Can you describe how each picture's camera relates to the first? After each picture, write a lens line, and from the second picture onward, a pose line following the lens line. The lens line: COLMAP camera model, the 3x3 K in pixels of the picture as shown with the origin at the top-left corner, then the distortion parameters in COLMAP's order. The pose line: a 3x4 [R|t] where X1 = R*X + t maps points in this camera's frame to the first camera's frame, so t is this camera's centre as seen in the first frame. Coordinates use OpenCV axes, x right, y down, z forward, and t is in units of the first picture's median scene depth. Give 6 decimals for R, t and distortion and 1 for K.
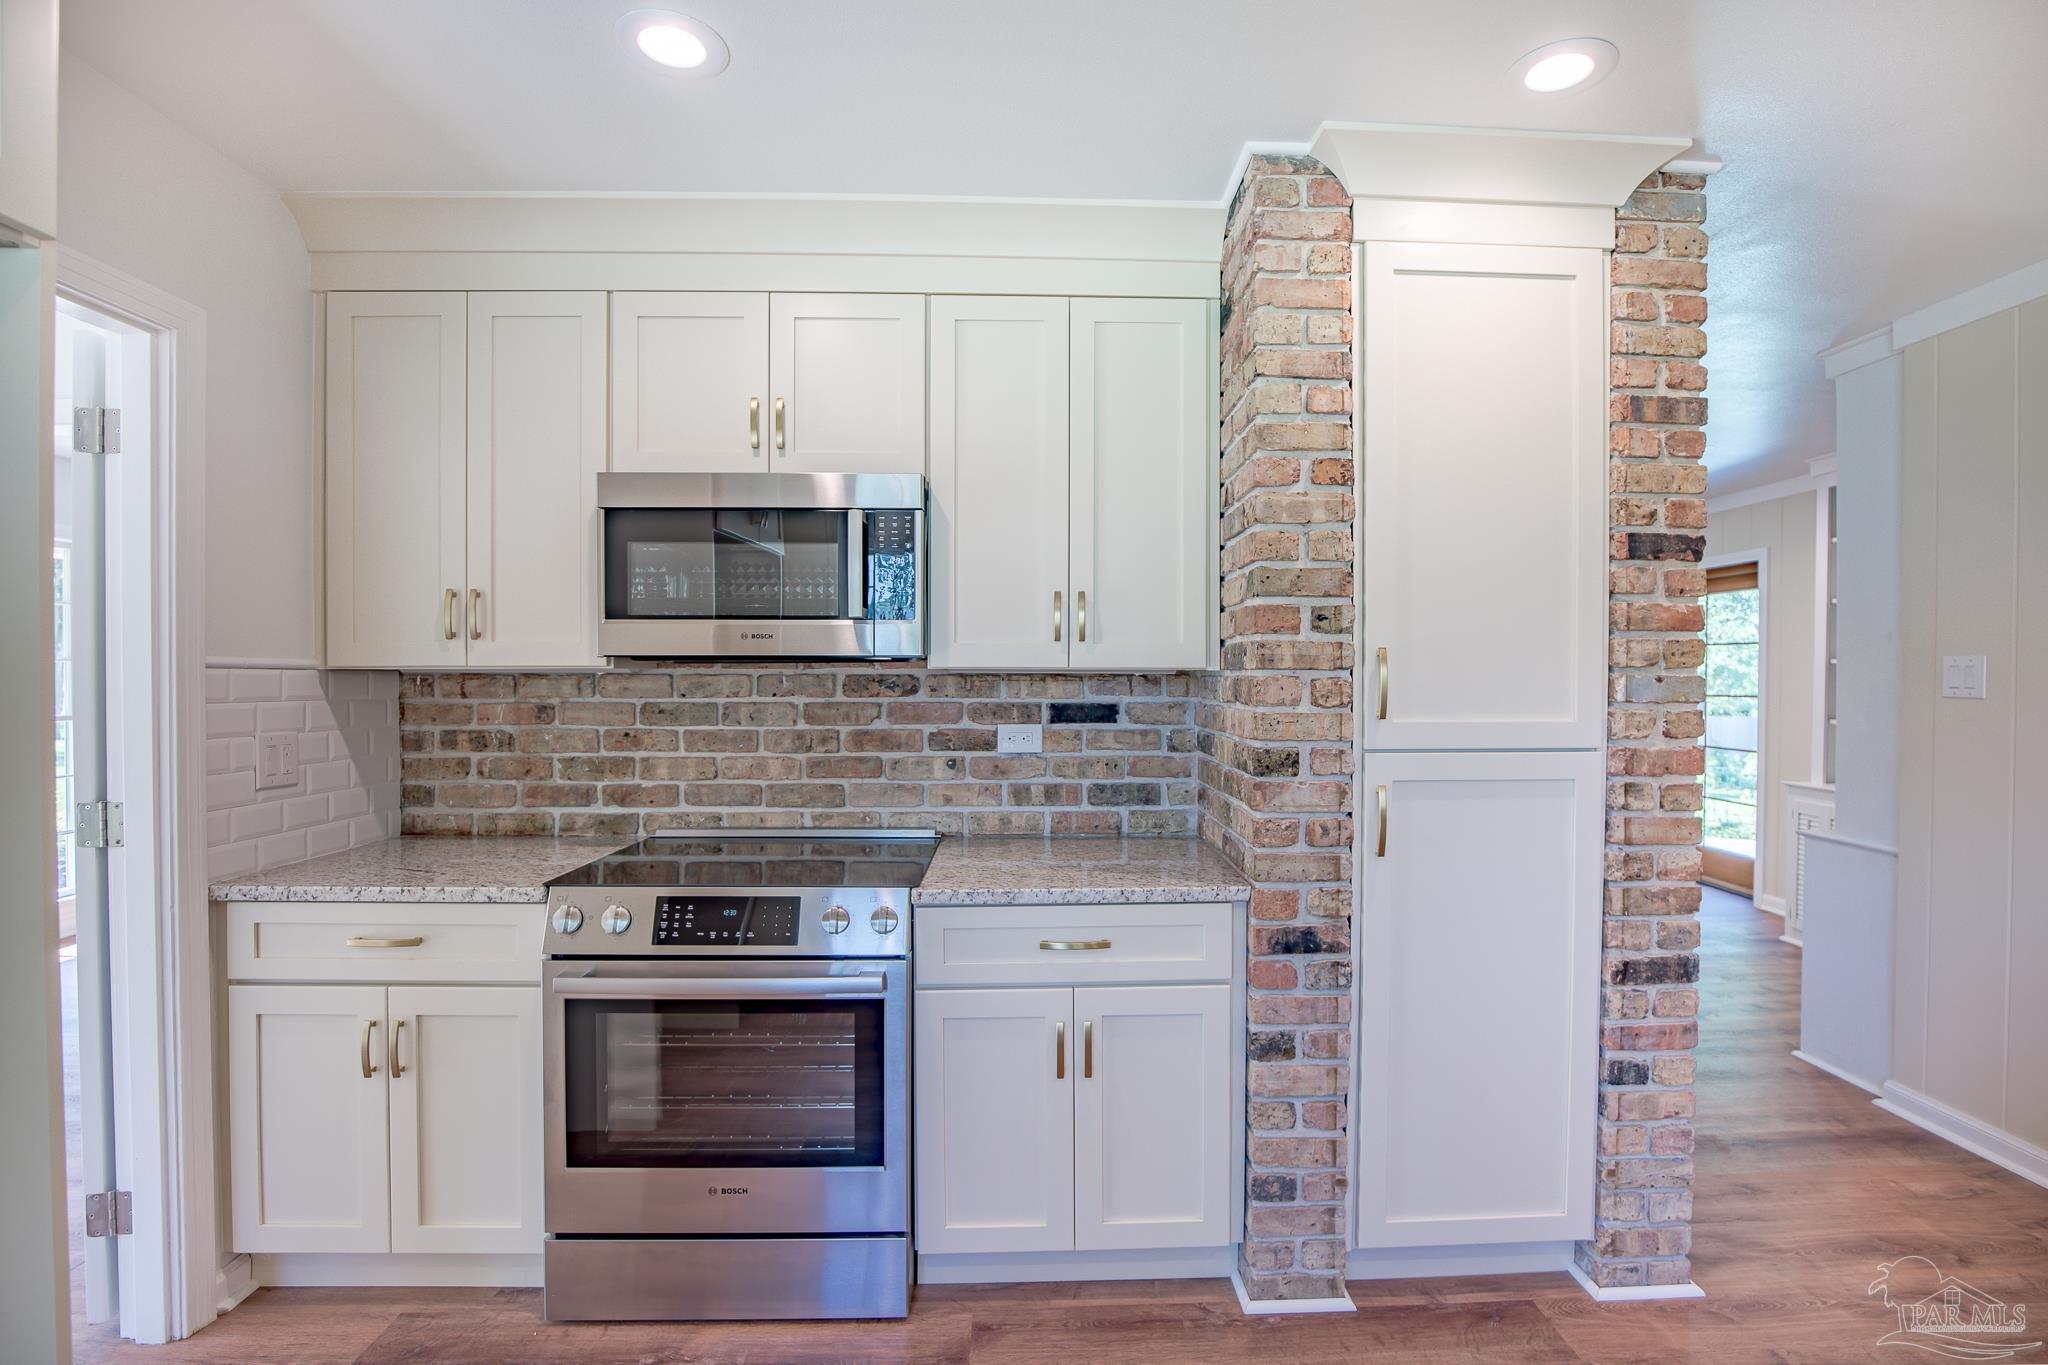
lens RADIAL K [[984.0, 0, 1033.3], [0, 984.0, 682.3], [0, 0, 1]] dist [-0.031067, 0.001430]
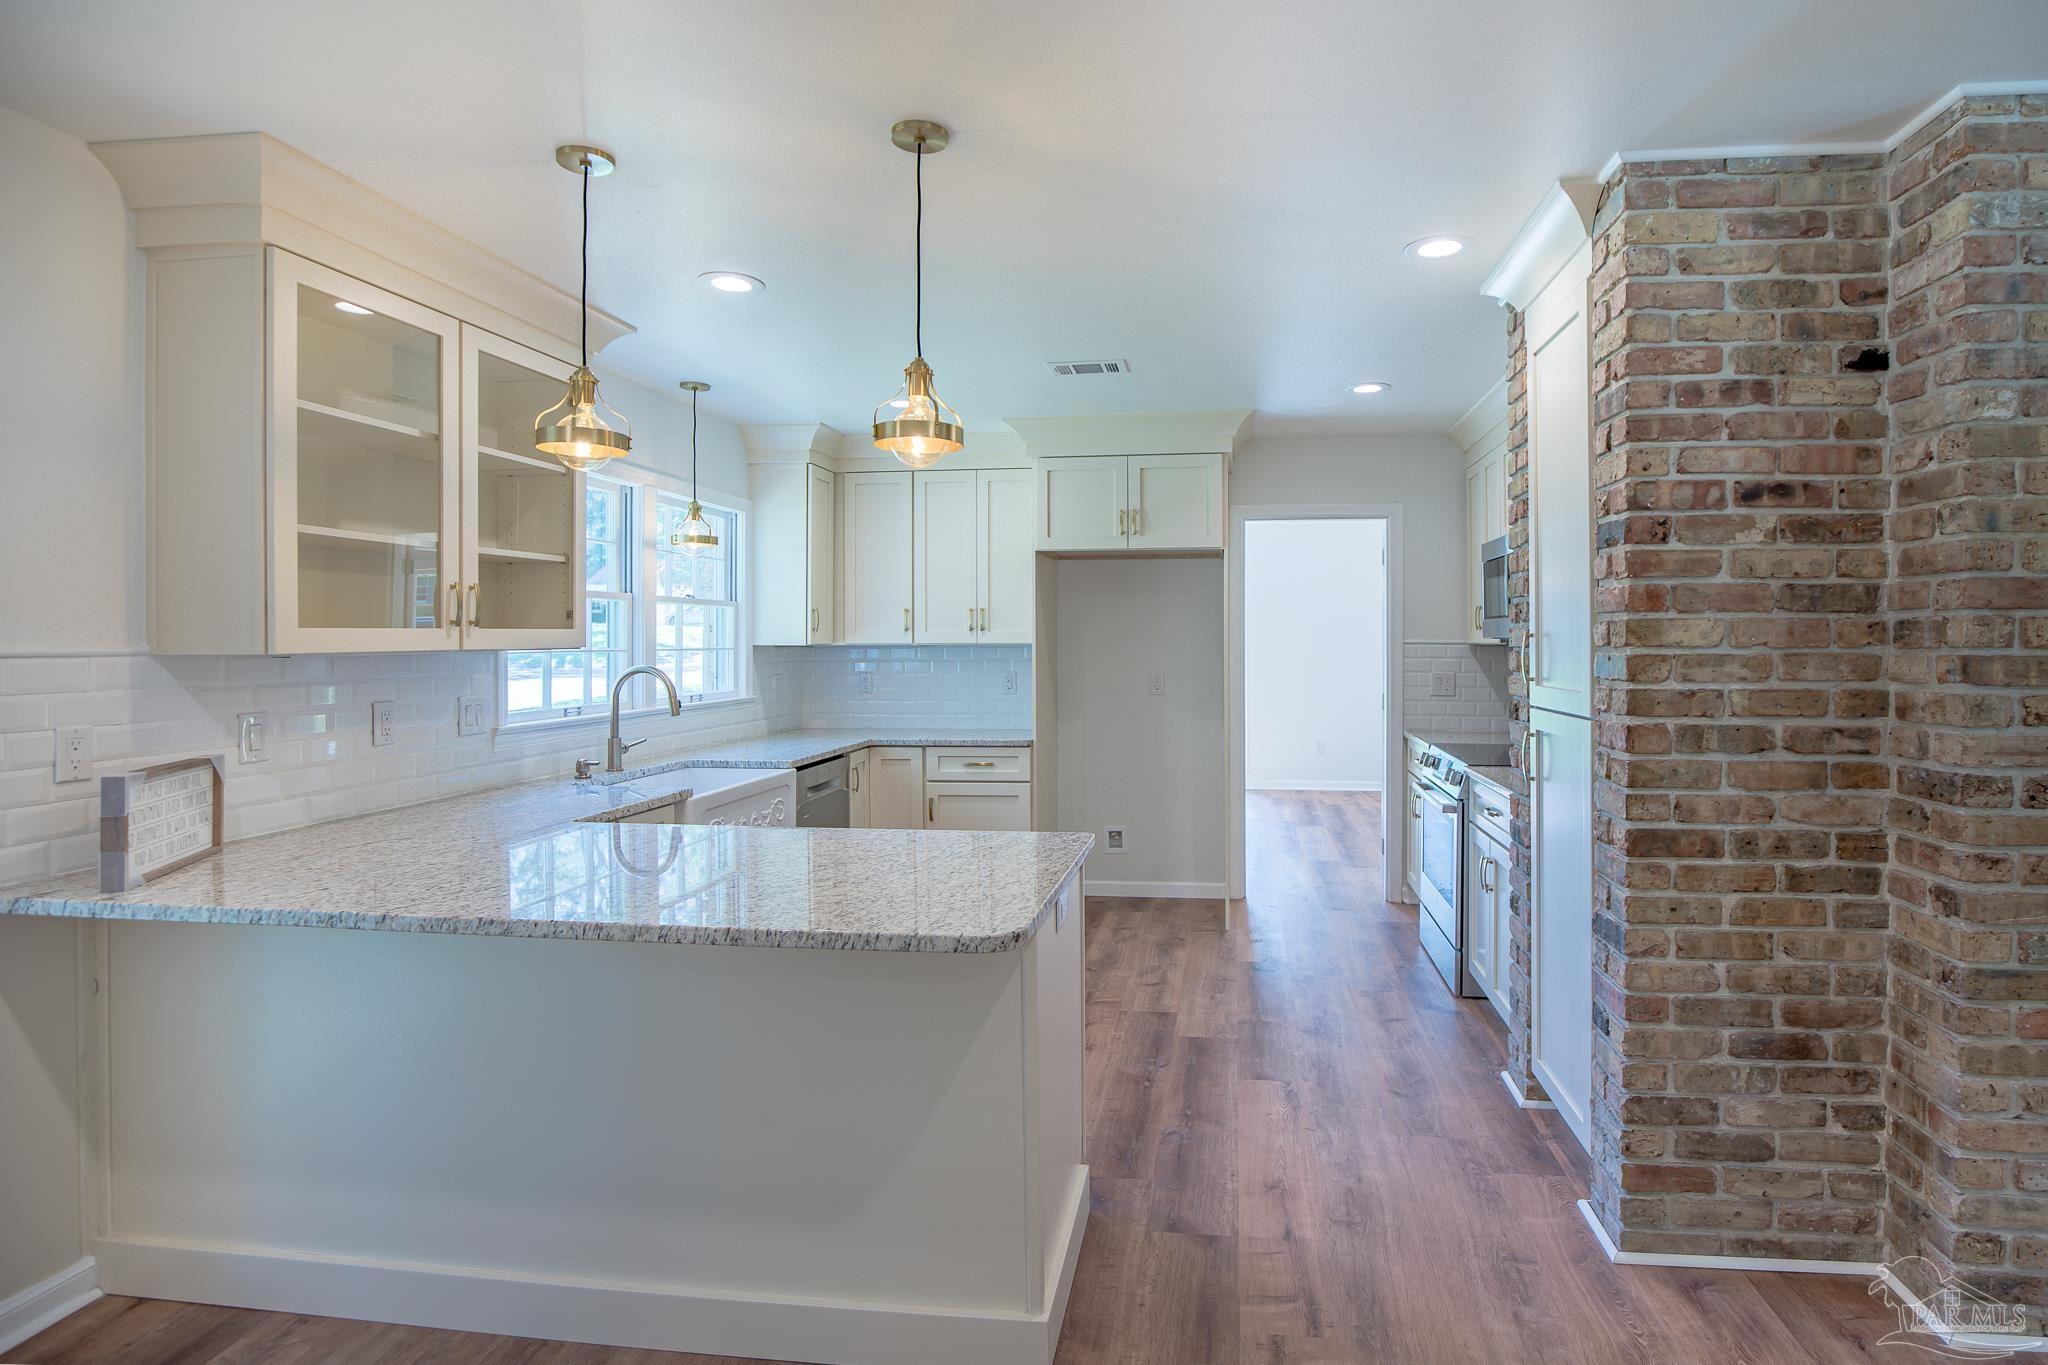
lens RADIAL K [[1040.2, 0, 1114.5], [0, 1040.2, 644.1], [0, 0, 1]] dist [-0.032365, 0.005402]
pose [[-0.158637, 0.001995, -0.987335, 1.855102], [-0.010091, 0.999942, 0.003641, -0.016616], [0.987285, 0.010540, -0.158608, 0.641759]]
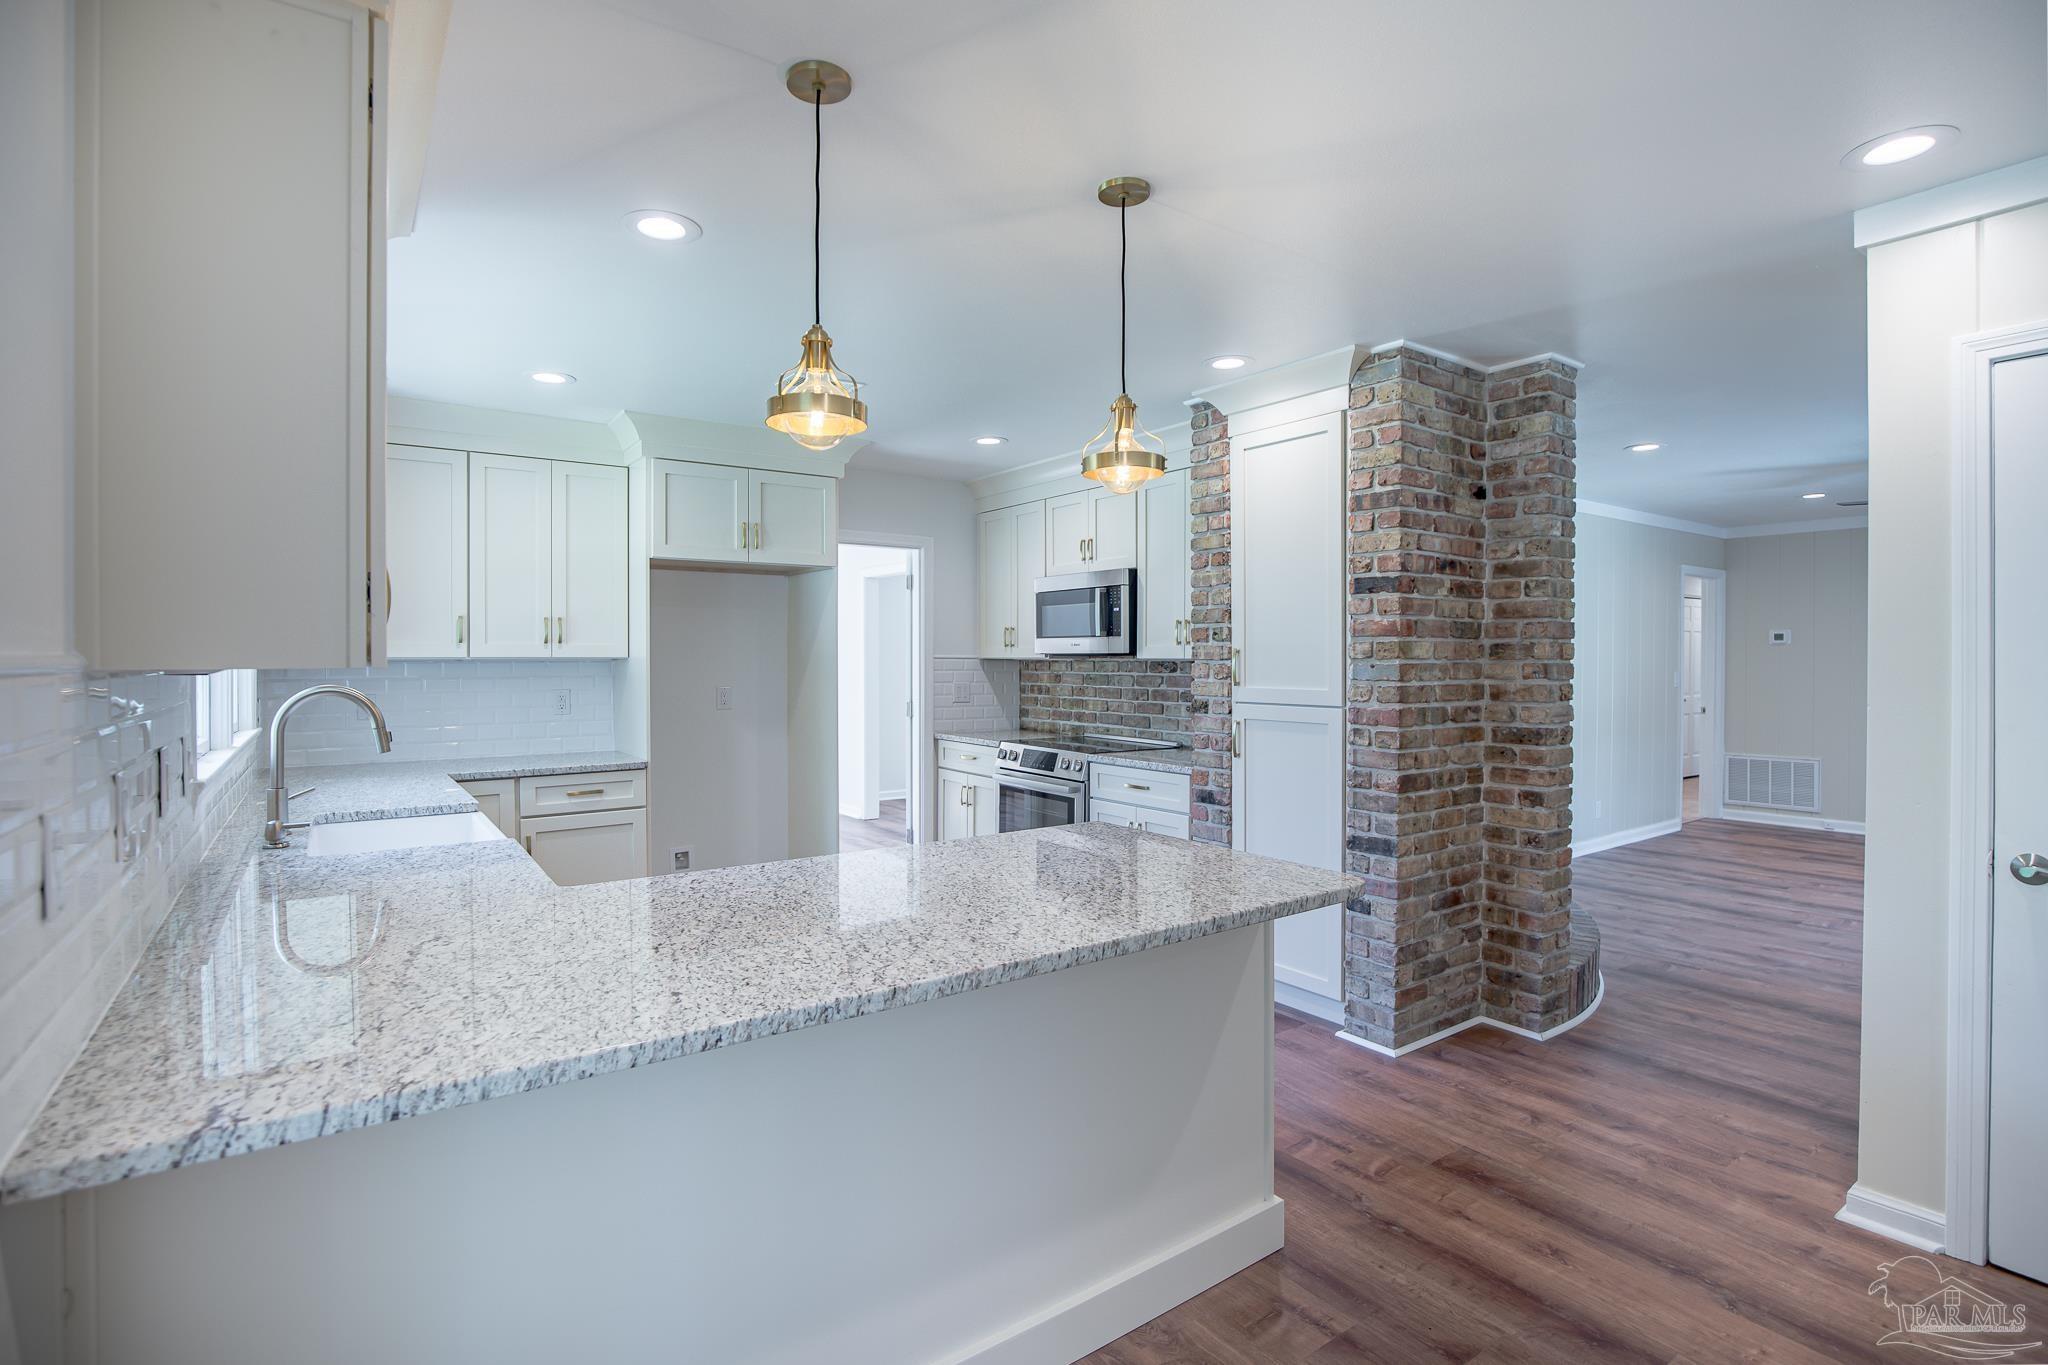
lens RADIAL K [[984.0, 0, 1008.8], [0, 984.0, 666.2], [0, 0, 1]] dist [-0.031067, 0.001430]
pose [[0.538129, 0.006821, -0.842835, 1.702712], [-0.009740, 0.999951, 0.001874, 0.000079], [0.842806, 0.007200, 0.538169, -0.402240]]
